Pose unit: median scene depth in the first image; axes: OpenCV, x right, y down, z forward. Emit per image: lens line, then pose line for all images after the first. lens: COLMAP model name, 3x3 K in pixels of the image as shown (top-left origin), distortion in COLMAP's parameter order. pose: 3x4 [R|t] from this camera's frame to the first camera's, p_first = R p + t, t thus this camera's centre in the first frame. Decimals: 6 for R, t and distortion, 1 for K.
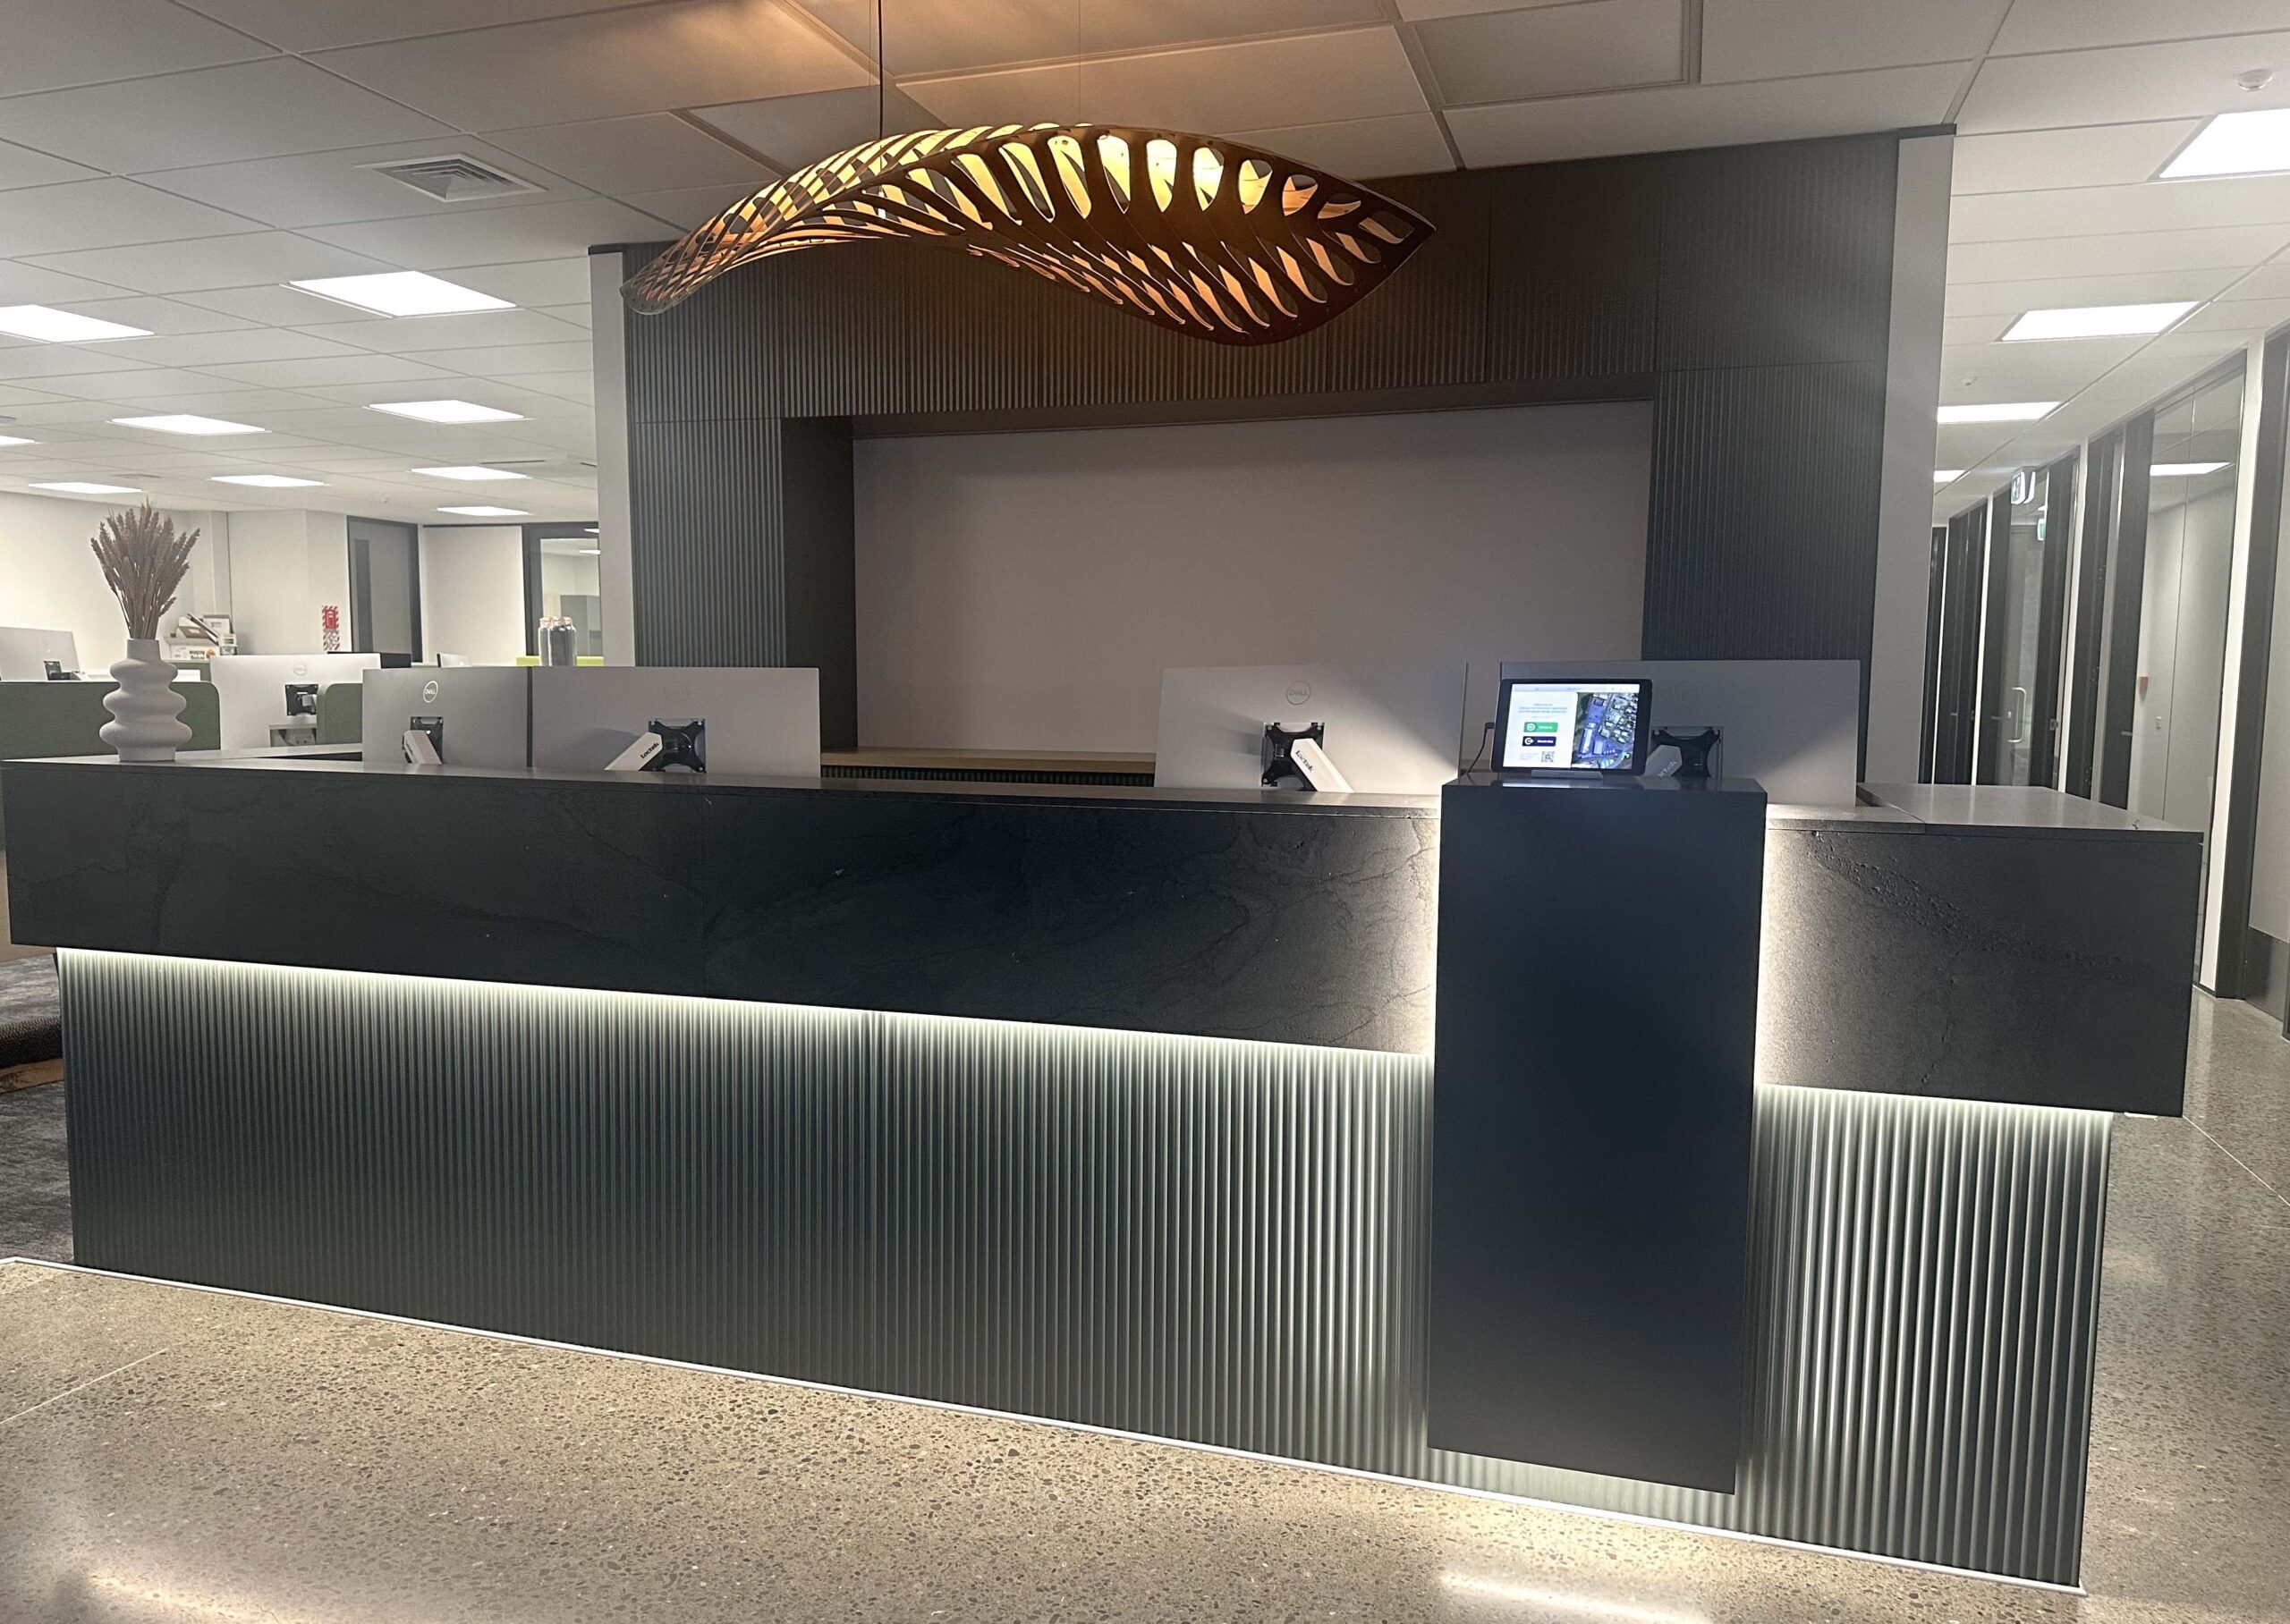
lens RADIAL K [[1696.8, 0, 1104.2], [0, 1696.8, 842.8], [0, 0, 1]] dist [0.117951, -0.164318]
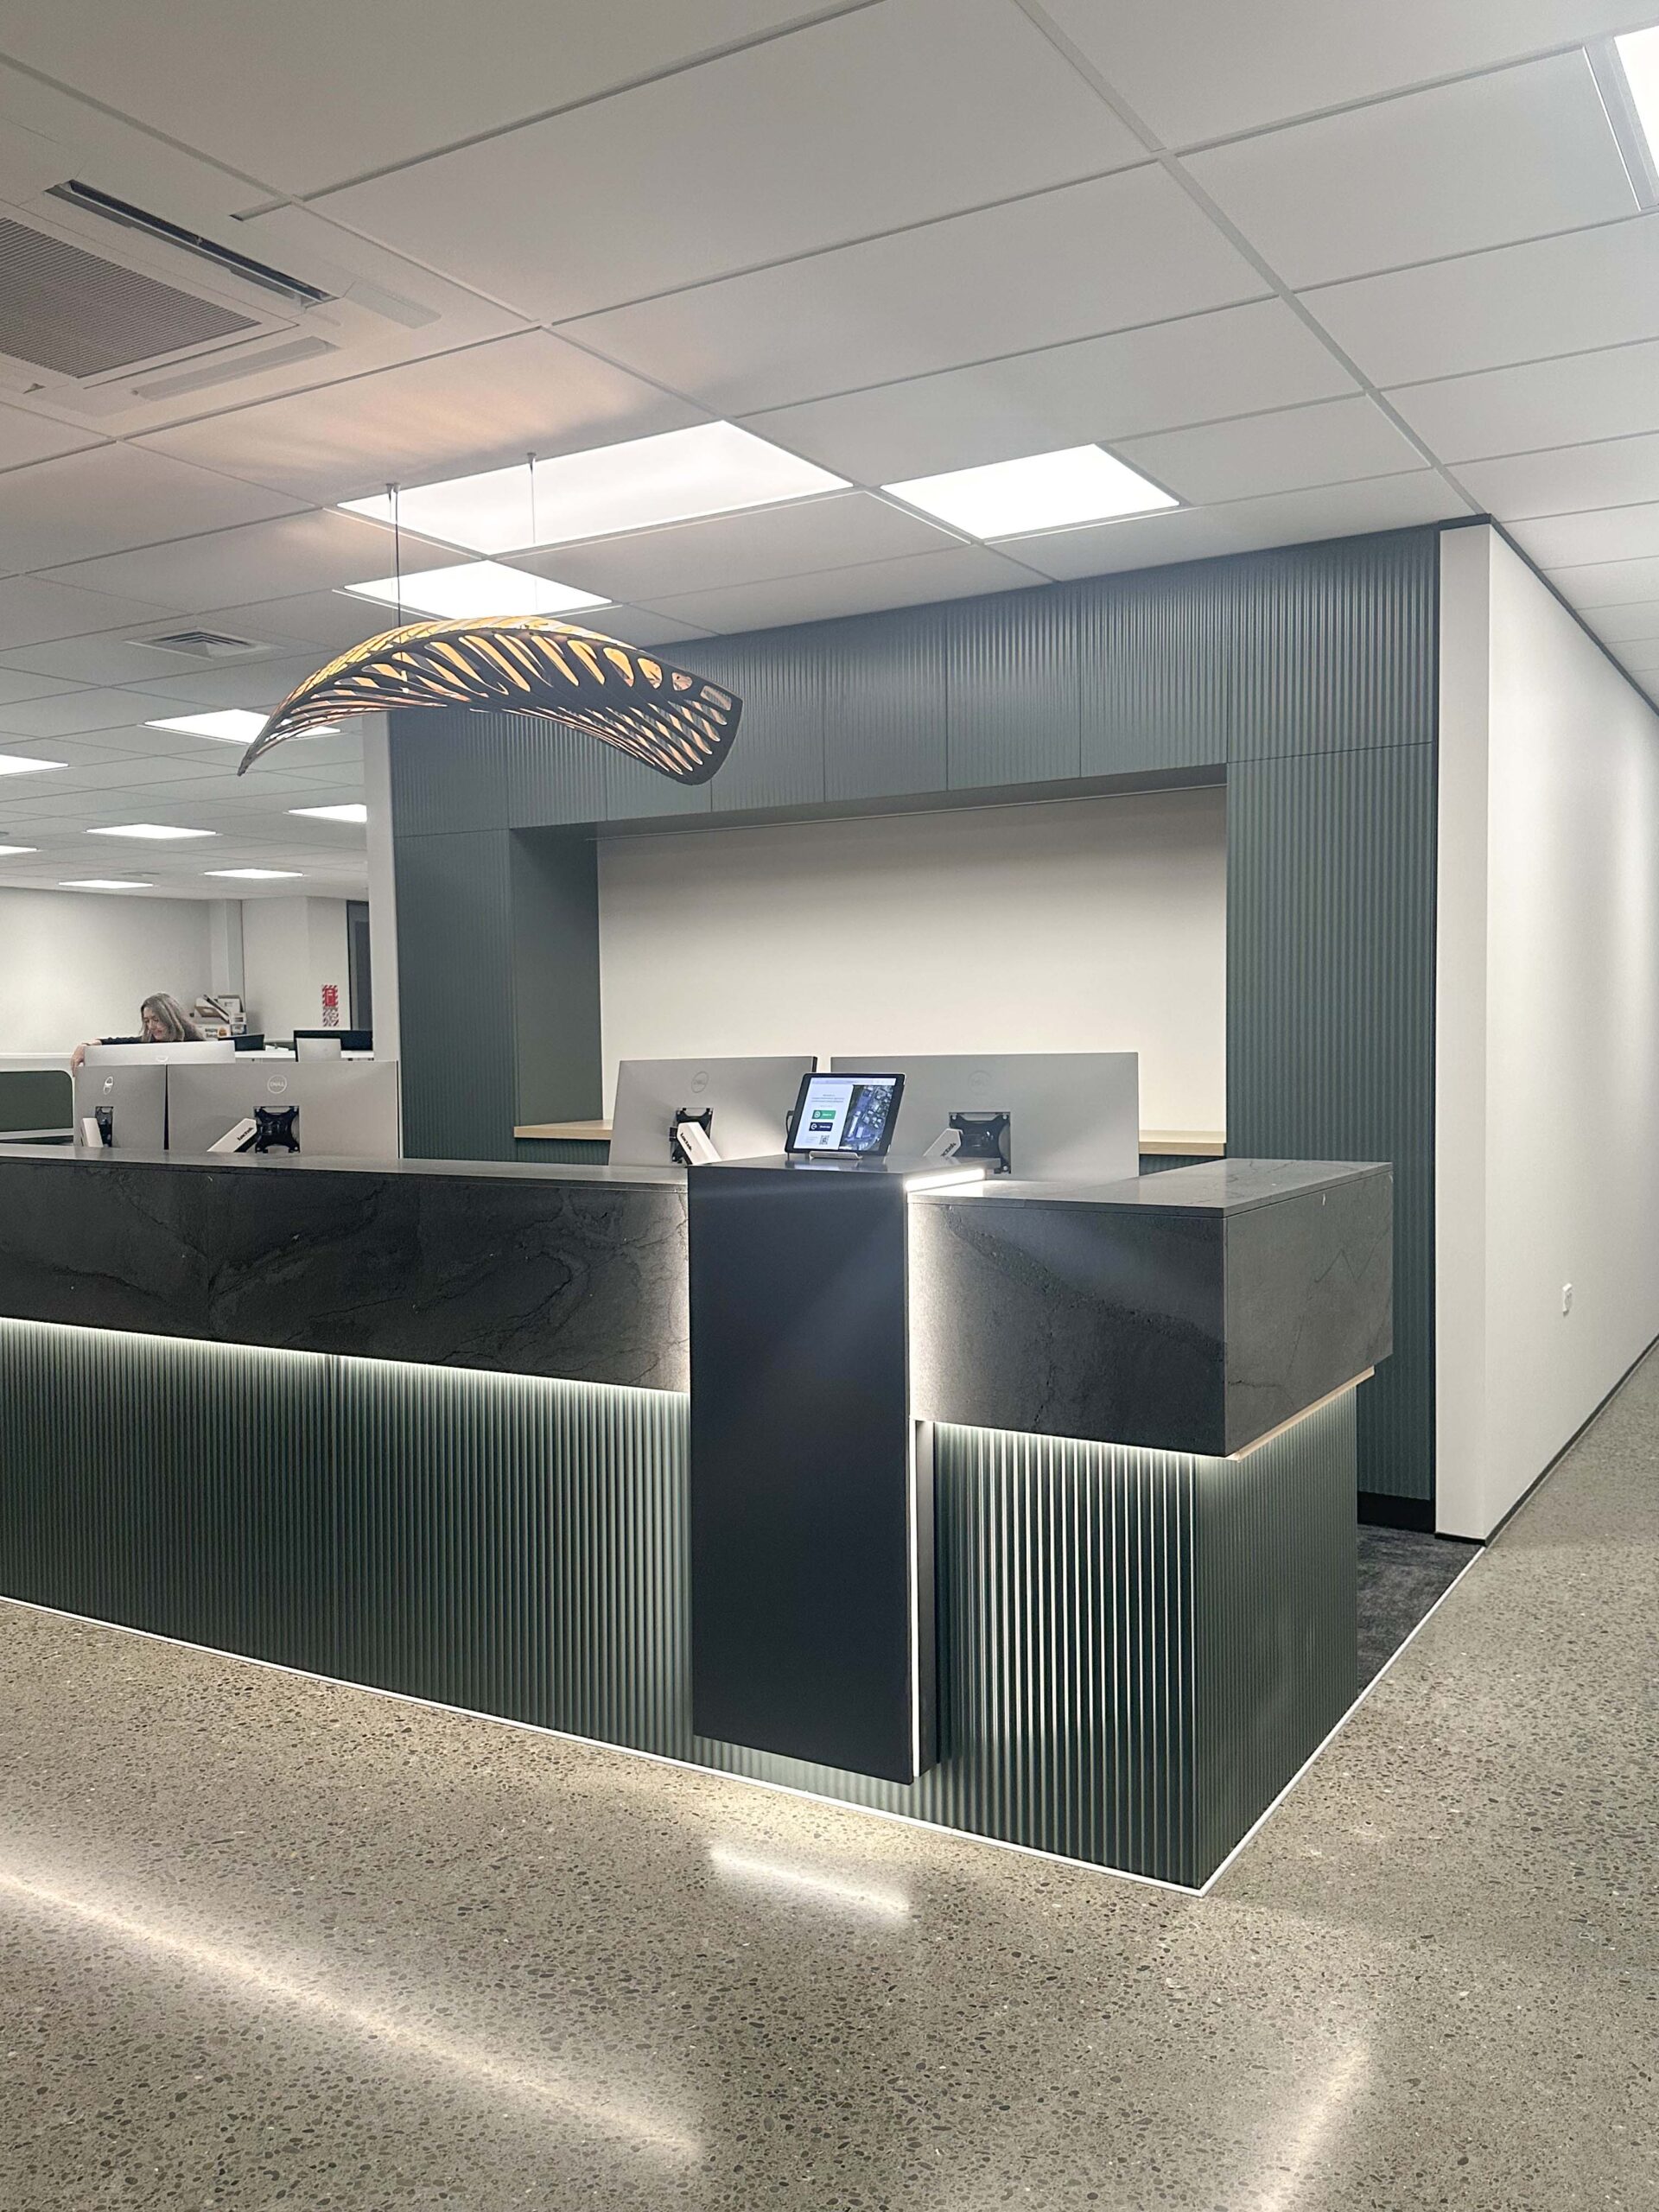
lens RADIAL K [[1814.7, 0, 829.5], [0, 1814.7, 1106.0], [0, 0, 1]] dist [0.197860, -0.450235]
pose [[0.977260, -0.009427, -0.211837, 0.523498], [-0.002163, 0.998516, -0.054411, -0.005827], [0.212036, 0.053632, 0.975789, -0.213722]]
